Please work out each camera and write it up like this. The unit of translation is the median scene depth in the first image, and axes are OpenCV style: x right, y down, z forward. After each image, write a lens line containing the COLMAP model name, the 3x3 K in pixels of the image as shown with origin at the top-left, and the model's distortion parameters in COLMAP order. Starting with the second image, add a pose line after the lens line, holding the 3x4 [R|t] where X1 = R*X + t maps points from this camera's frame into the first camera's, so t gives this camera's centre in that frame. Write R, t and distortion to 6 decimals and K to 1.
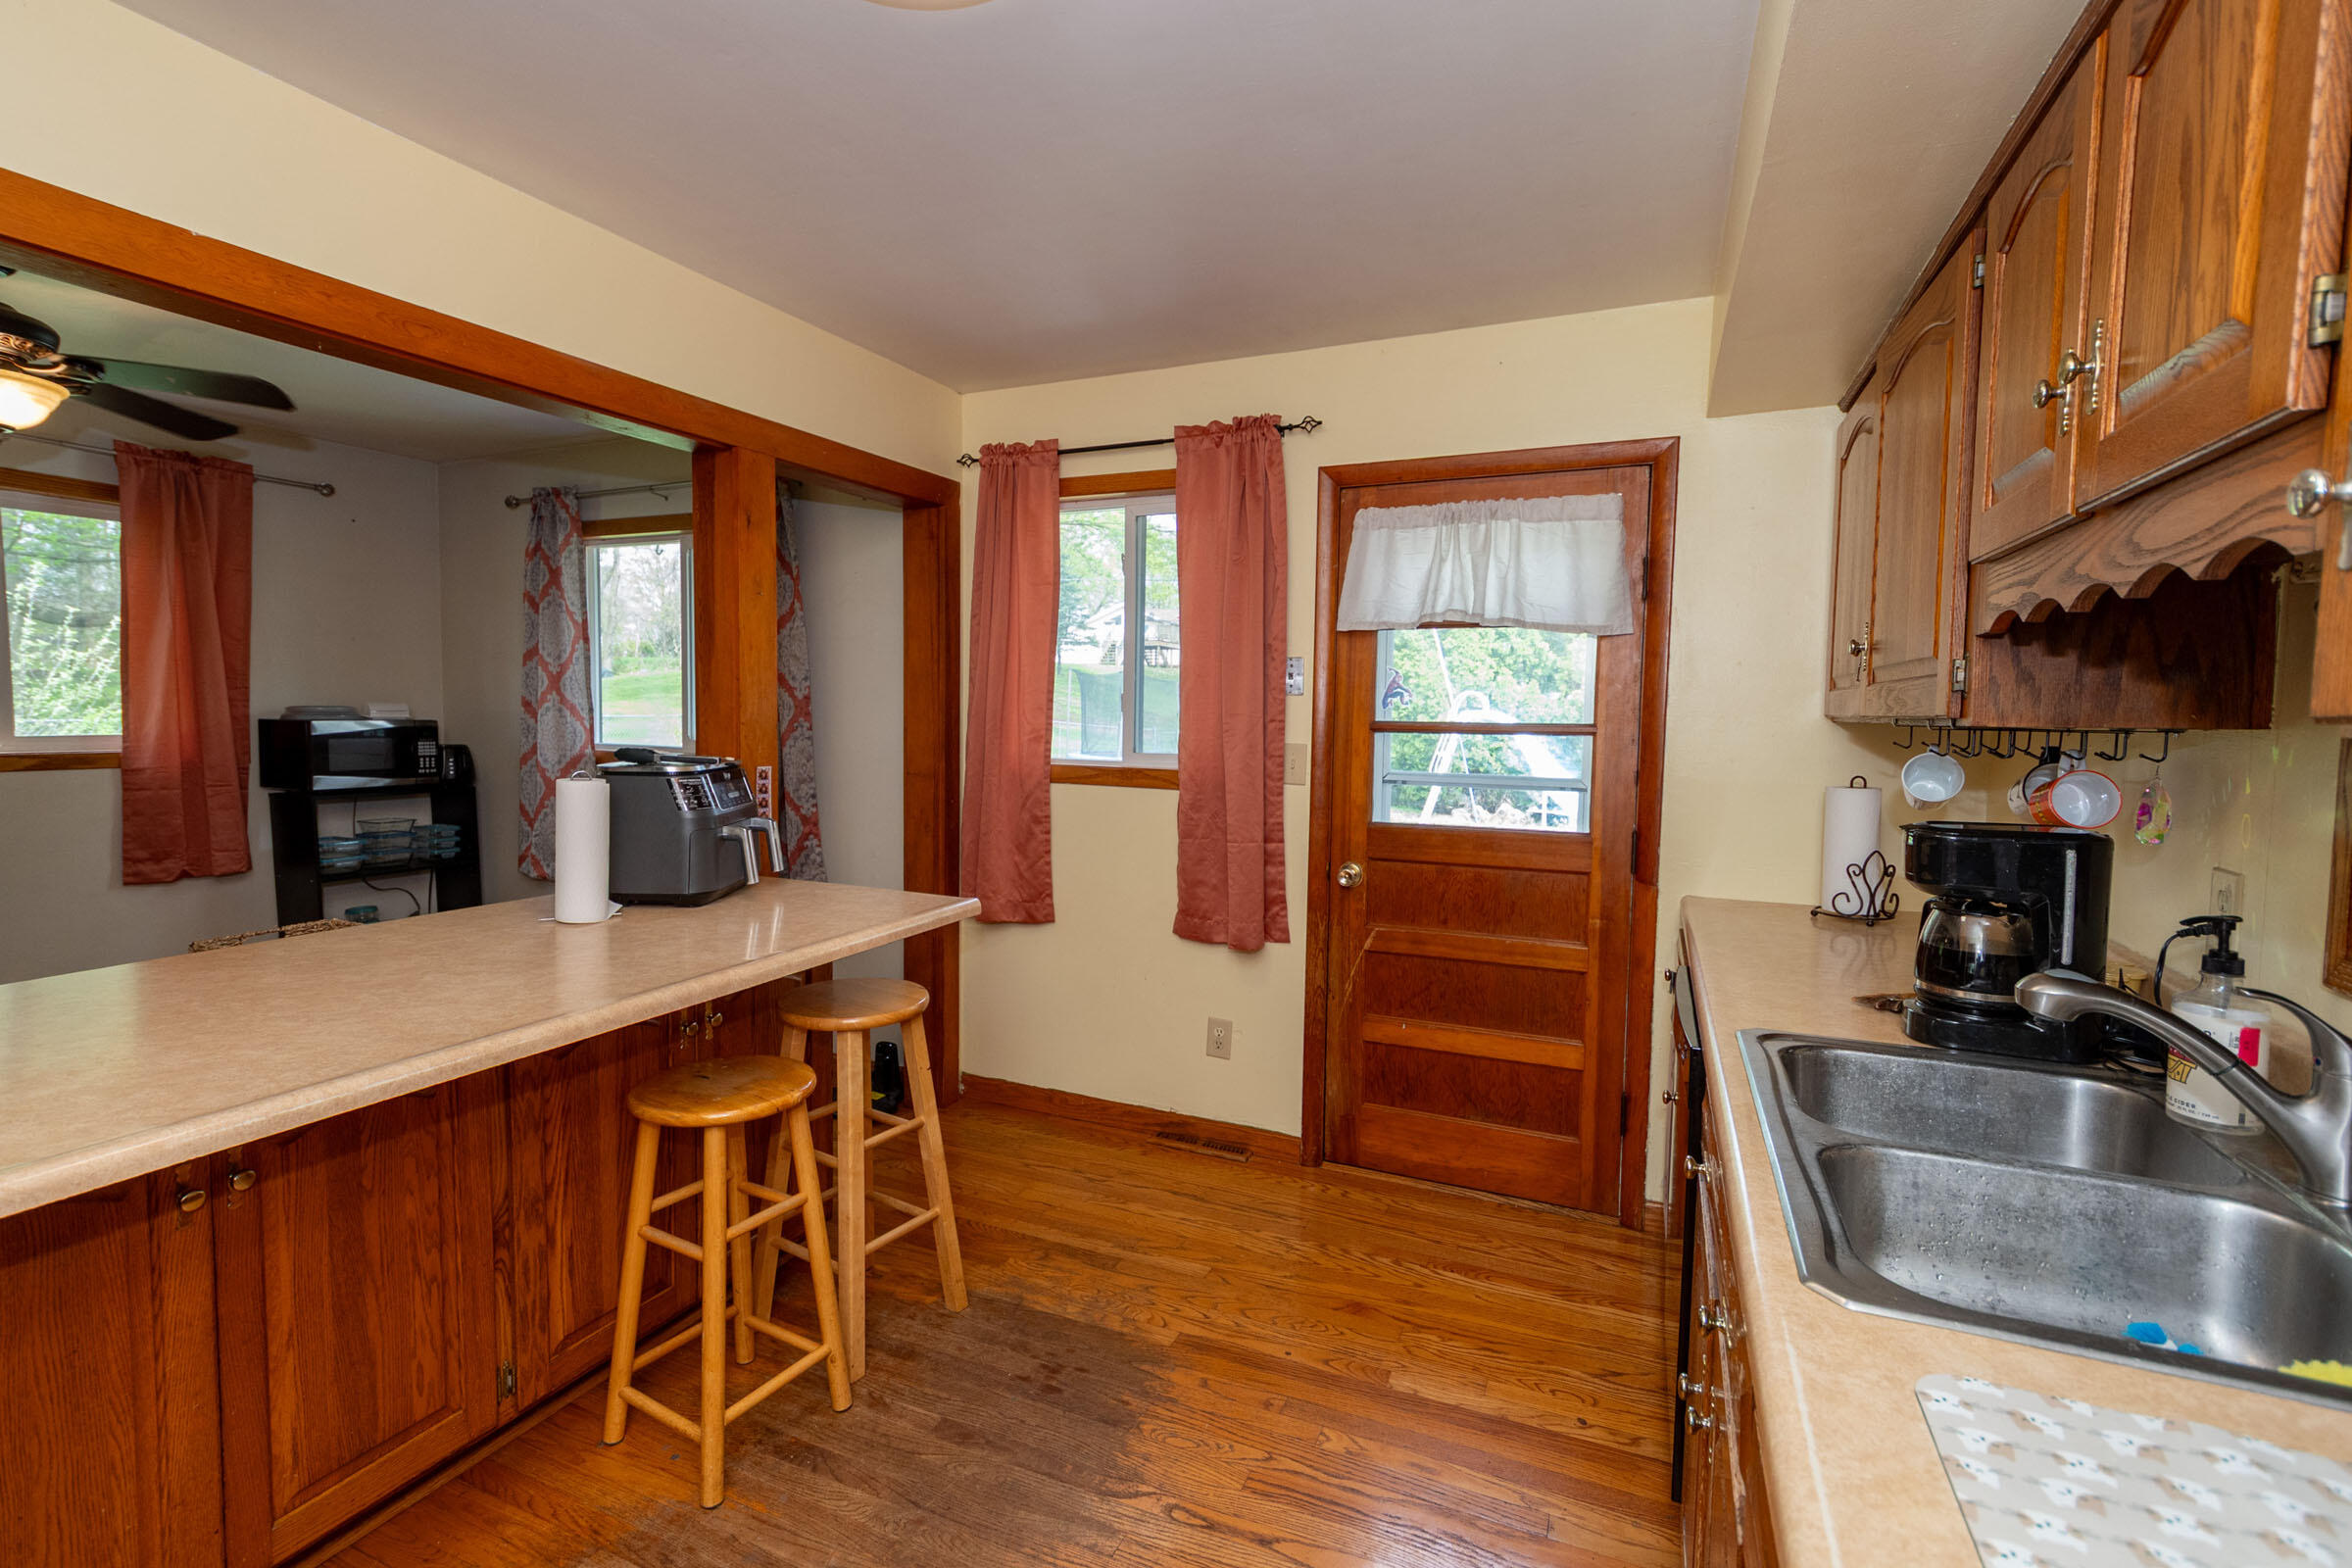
lens RADIAL K [[1031.2, 0, 1155.0], [0, 1031.2, 773.0], [0, 0, 1]] dist [0.002469, -0.000144]
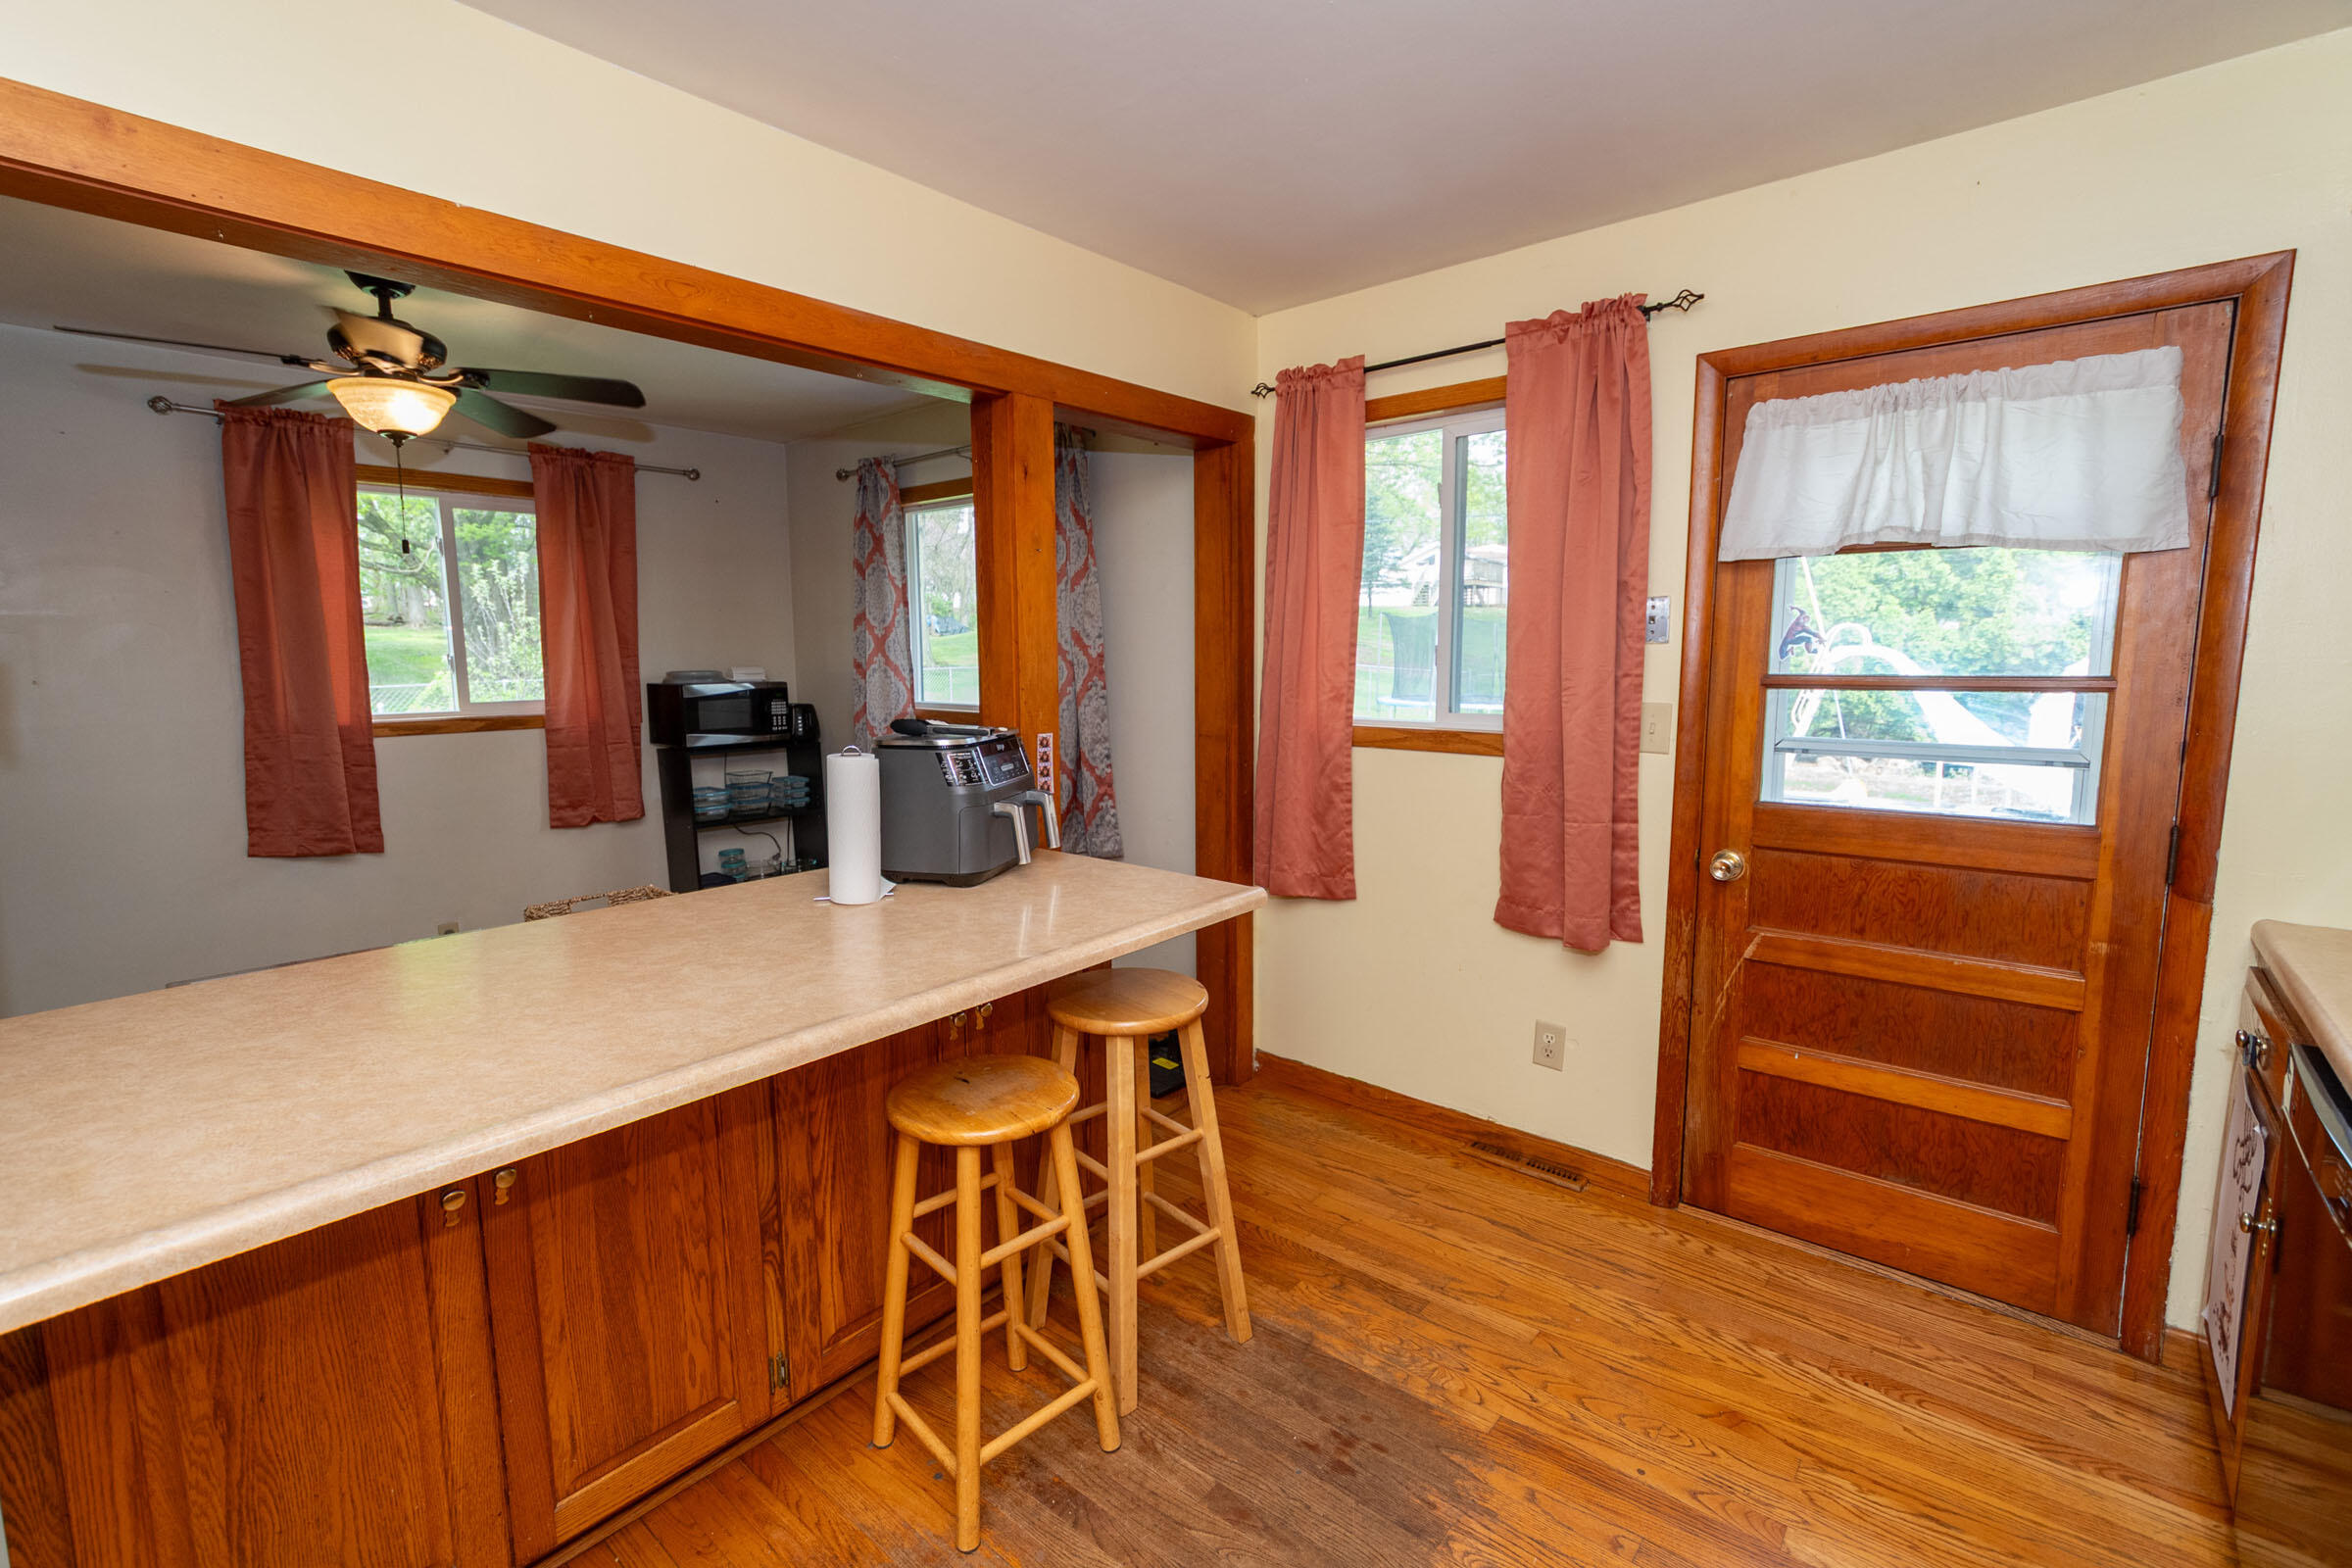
lens RADIAL K [[1020.7, 0, 1158.6], [0, 1020.7, 766.9], [0, 0, 1]] dist [-0.003330, -0.001310]
pose [[0.956678, 0.012936, -0.290860, -0.005678], [0.000935, 0.998871, 0.047500, -0.018398], [0.291146, -0.045714, 0.955586, 0.121872]]
